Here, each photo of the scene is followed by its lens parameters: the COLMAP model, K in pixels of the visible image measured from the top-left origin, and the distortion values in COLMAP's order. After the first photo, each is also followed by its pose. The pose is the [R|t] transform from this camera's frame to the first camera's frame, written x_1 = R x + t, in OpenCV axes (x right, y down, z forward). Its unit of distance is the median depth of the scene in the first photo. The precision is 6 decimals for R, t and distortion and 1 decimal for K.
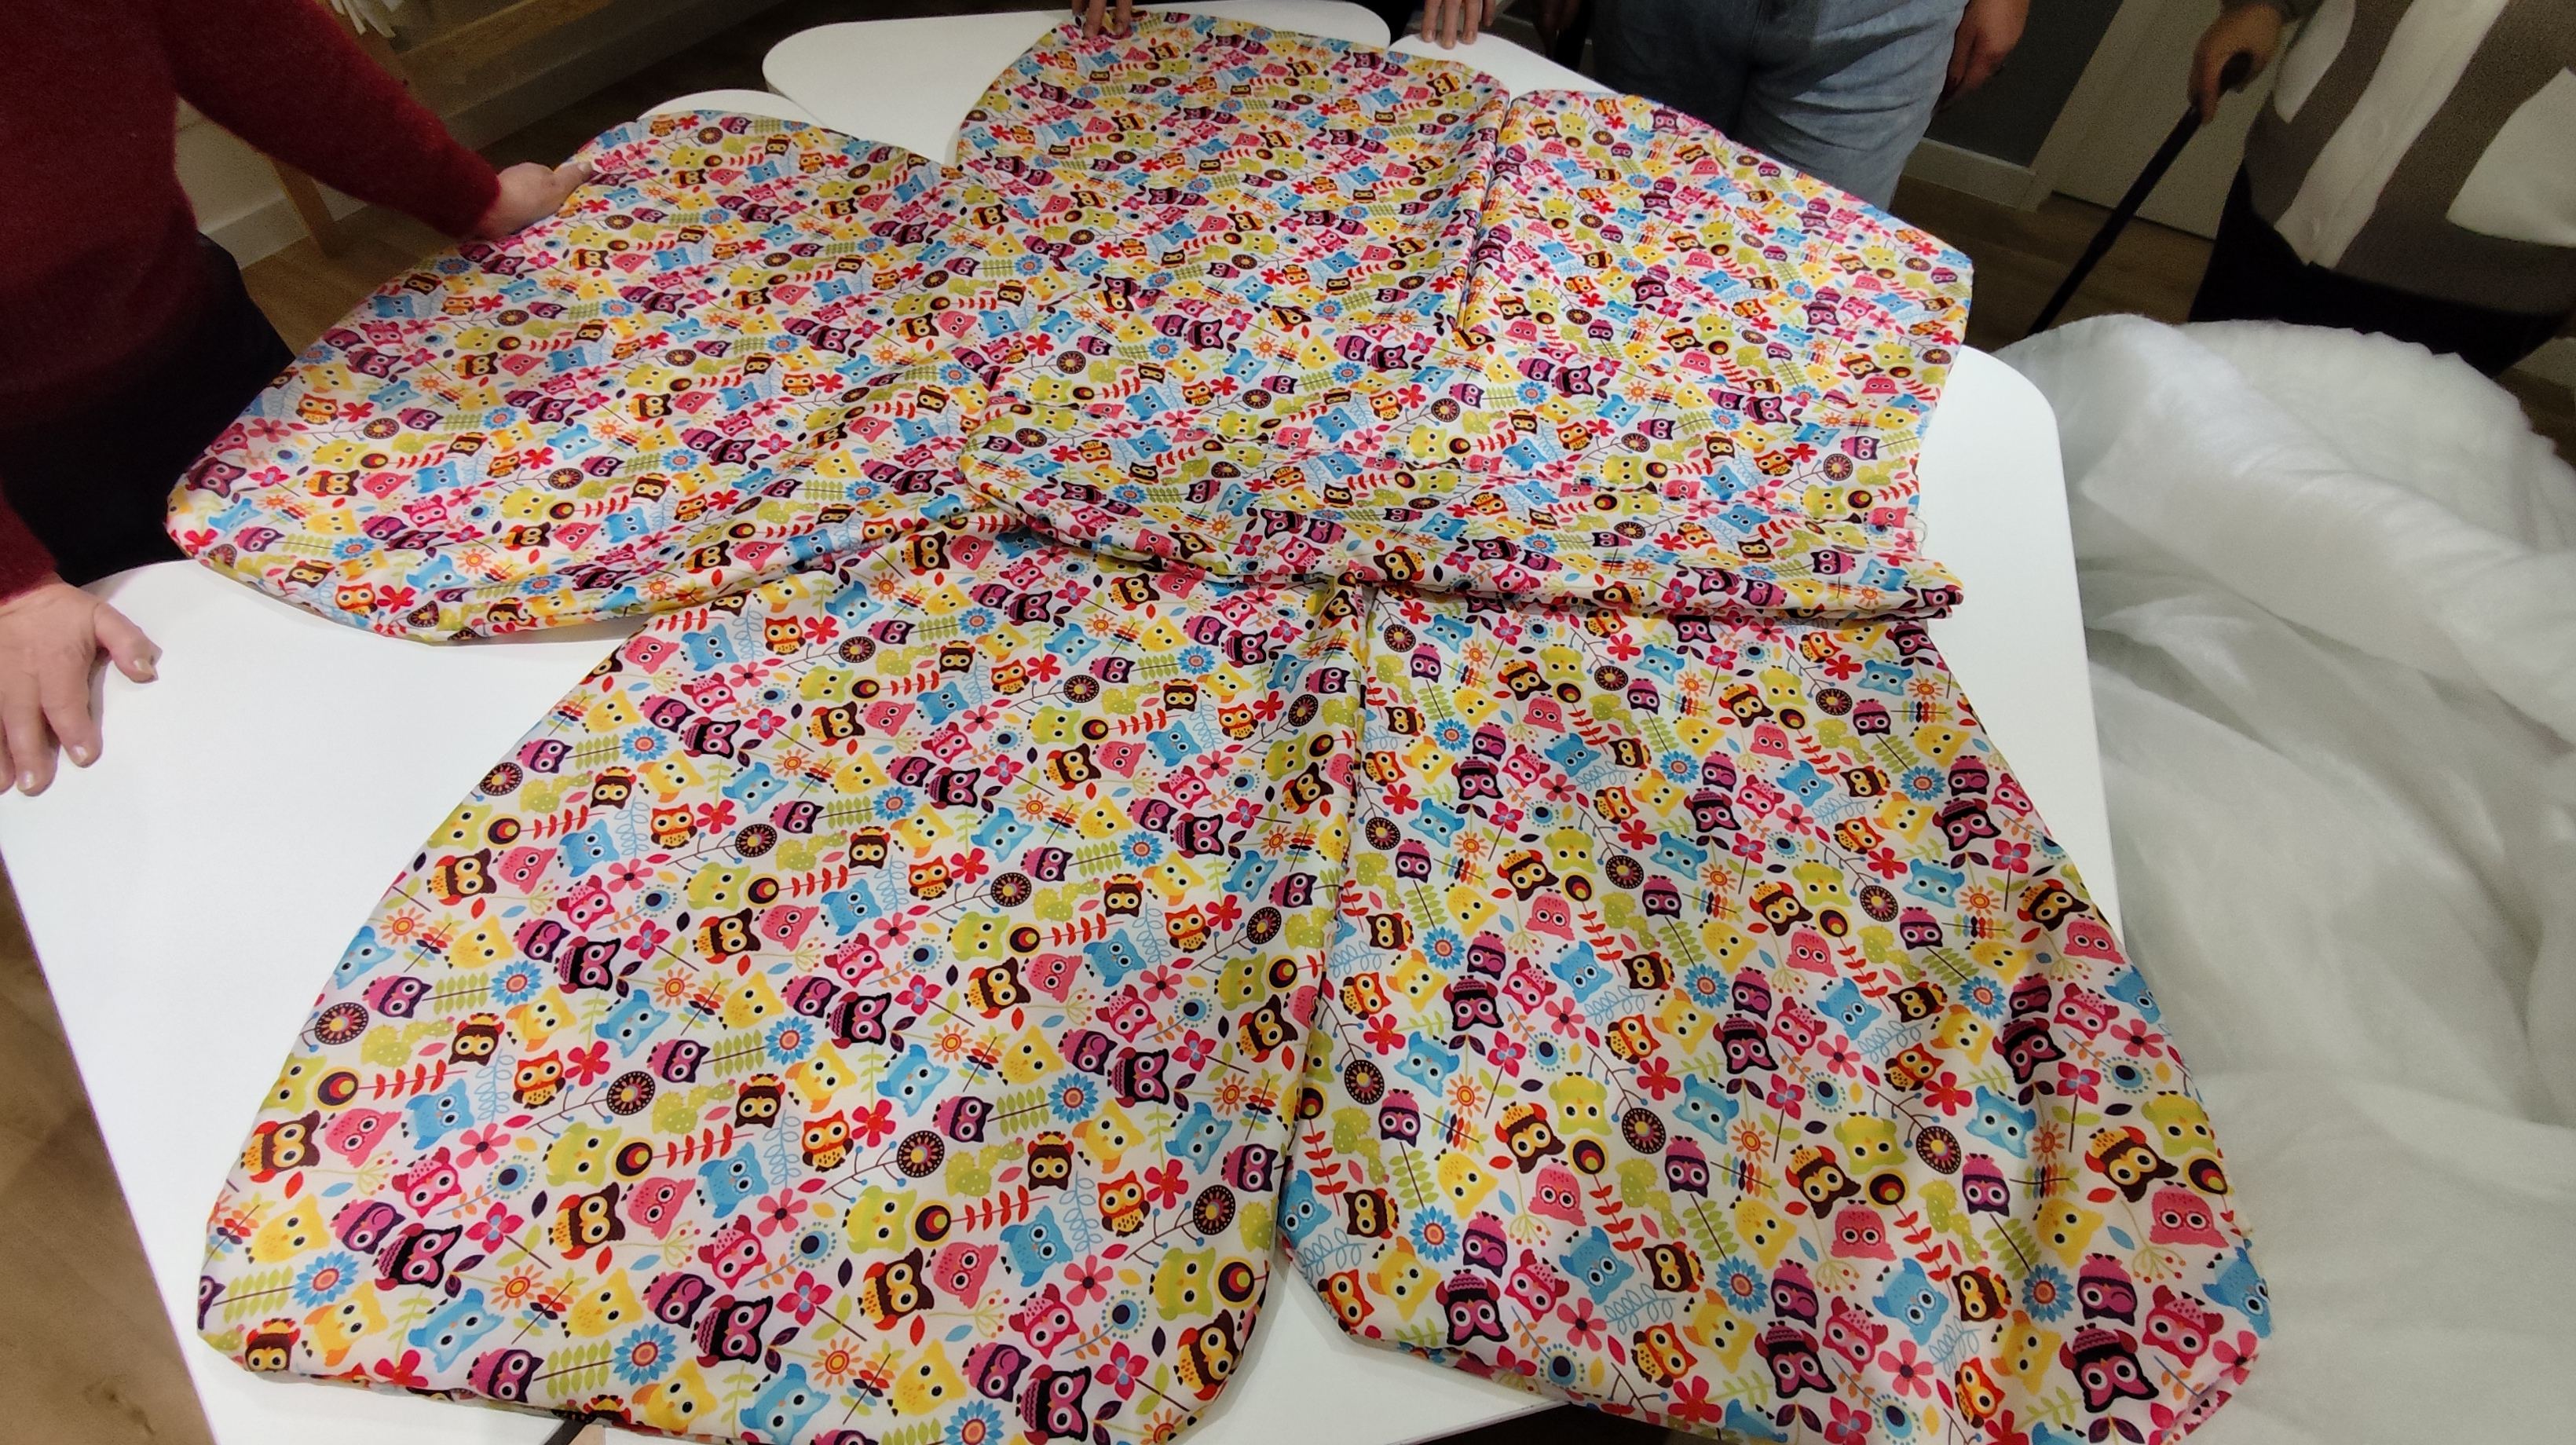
lens RADIAL K [[1124.0, 0, 1296.6], [0, 1124.0, 735.7], [0, 0, 1]] dist [0.072413, -0.059108]
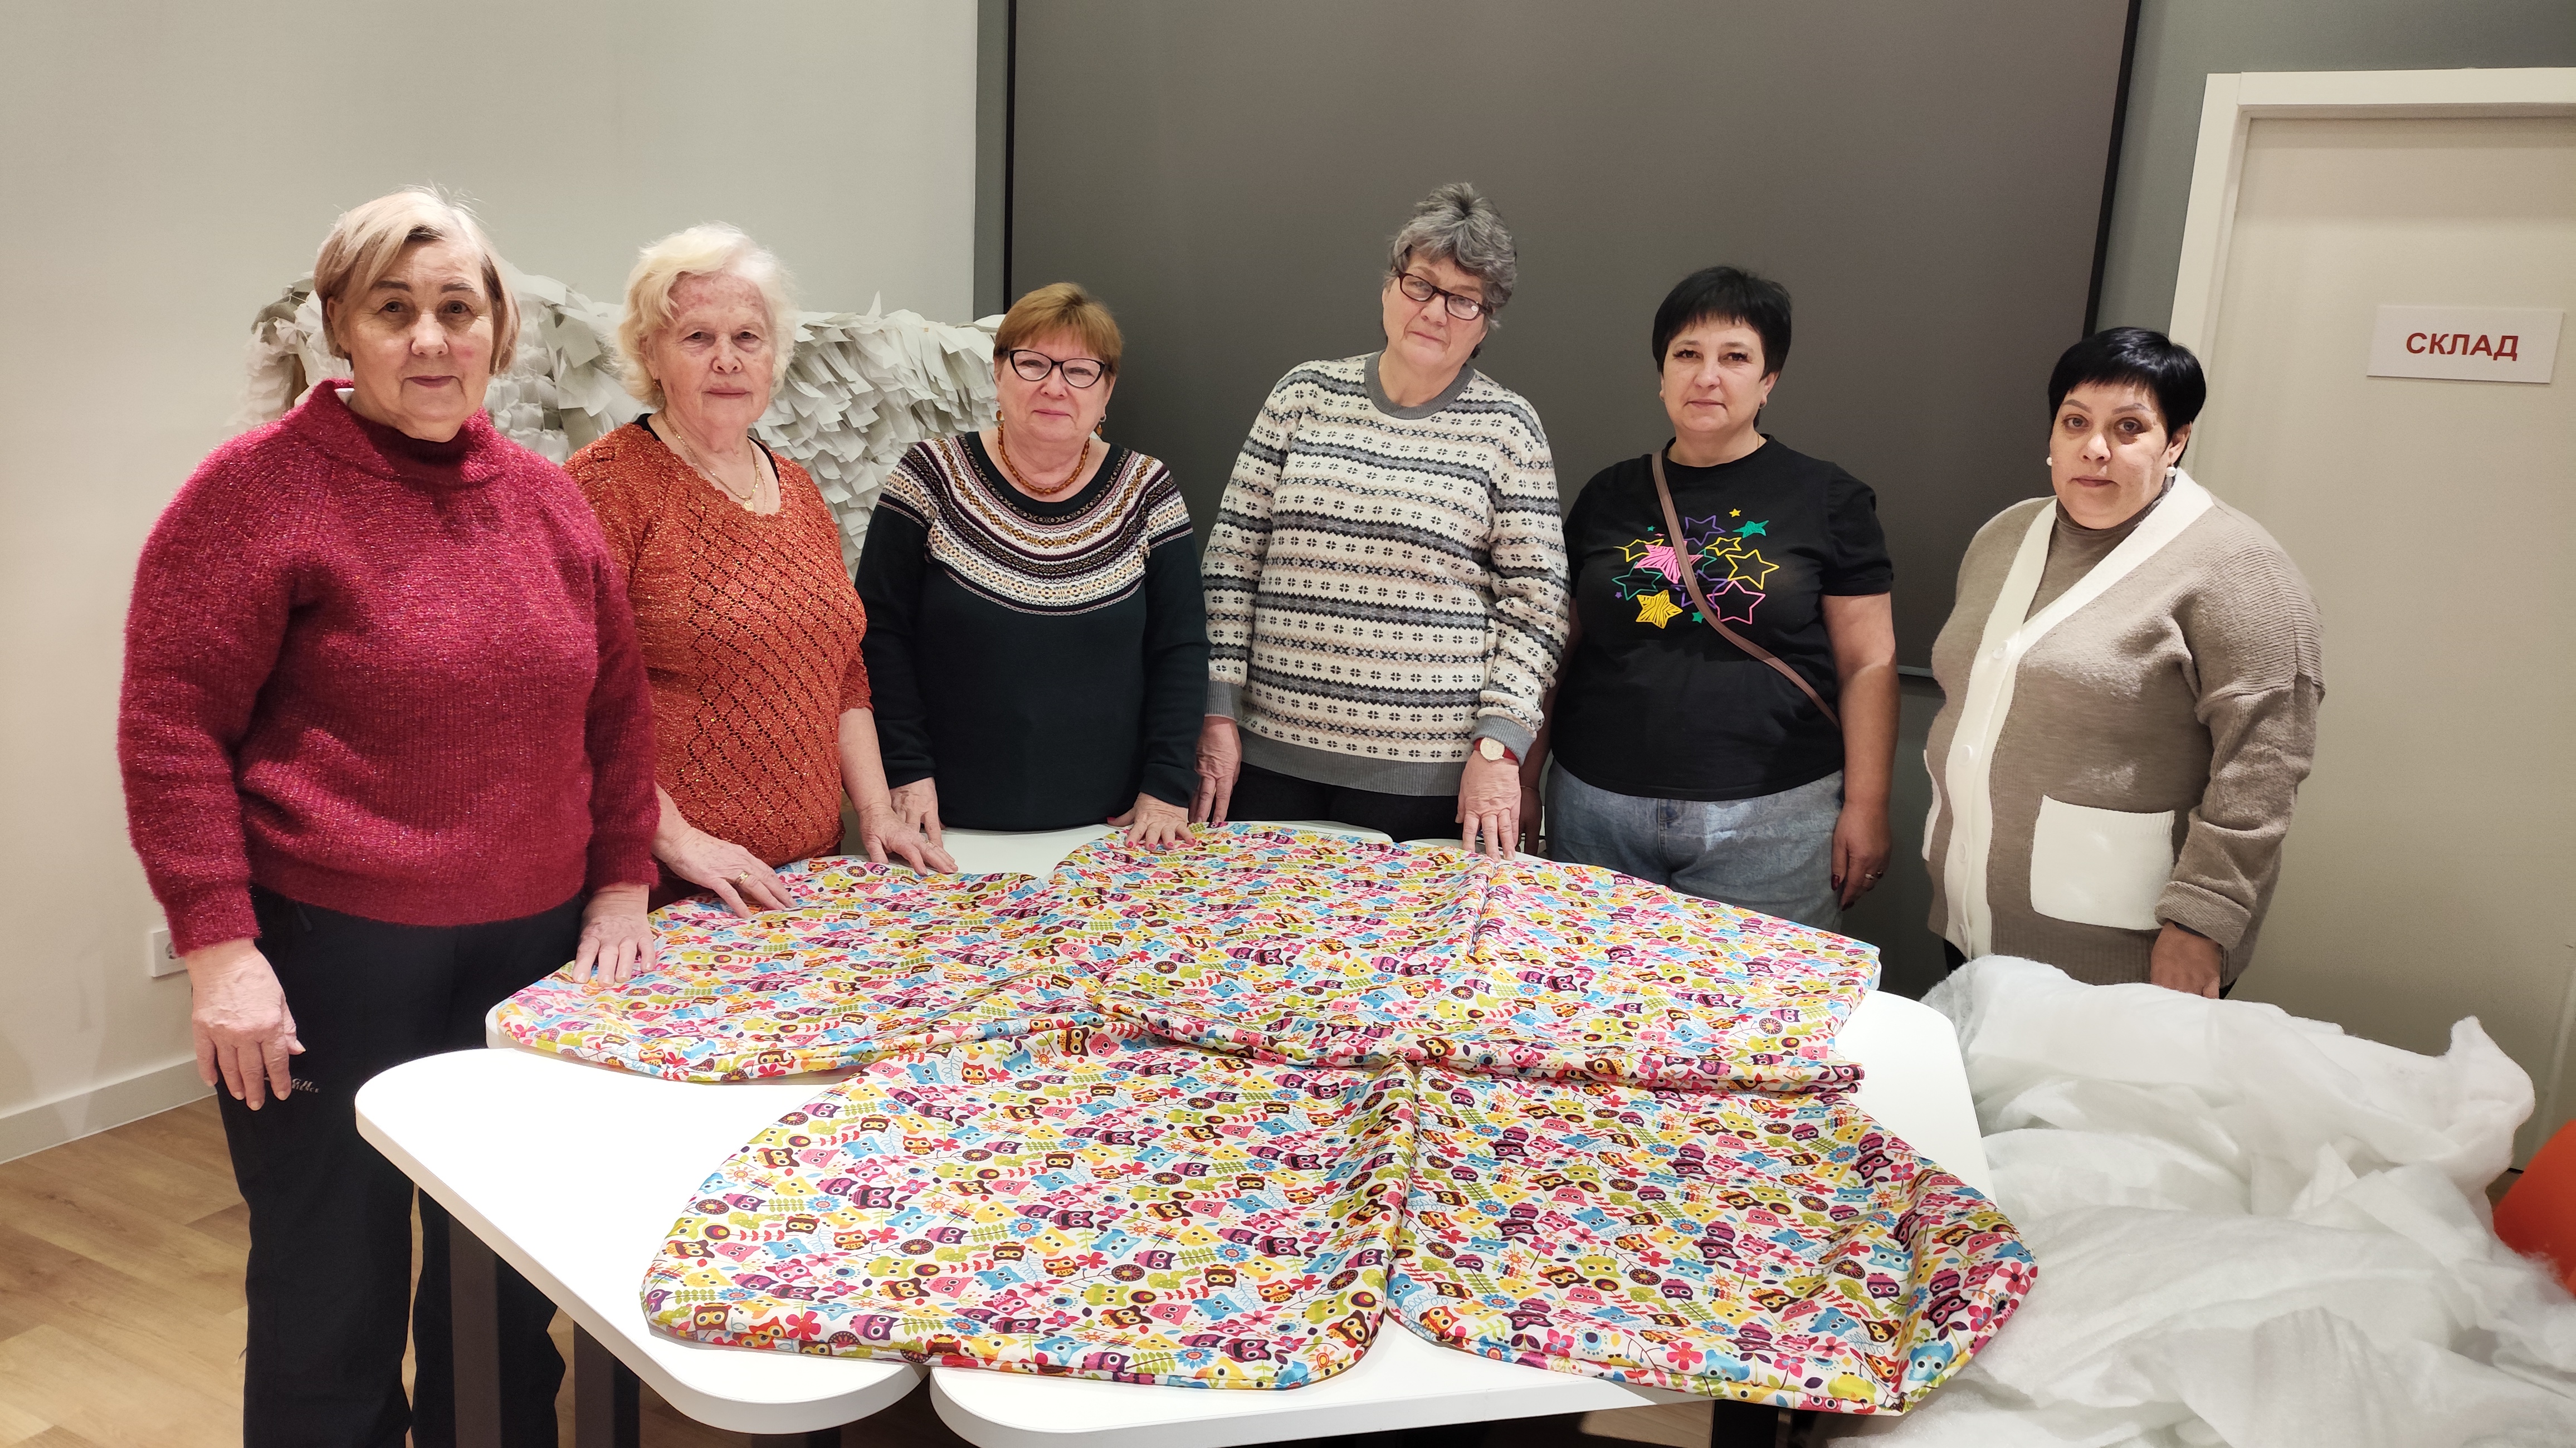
lens RADIAL K [[1937.0, 0, 1278.9], [0, 1937.0, 759.0], [0, 0, 1]] dist [0.150149, -0.284127]
pose [[0.999343, 0.011904, 0.034241, -0.174107], [0.014567, 0.733069, -0.679999, 1.143797], [-0.033196, 0.680050, 0.732413, -0.882449]]
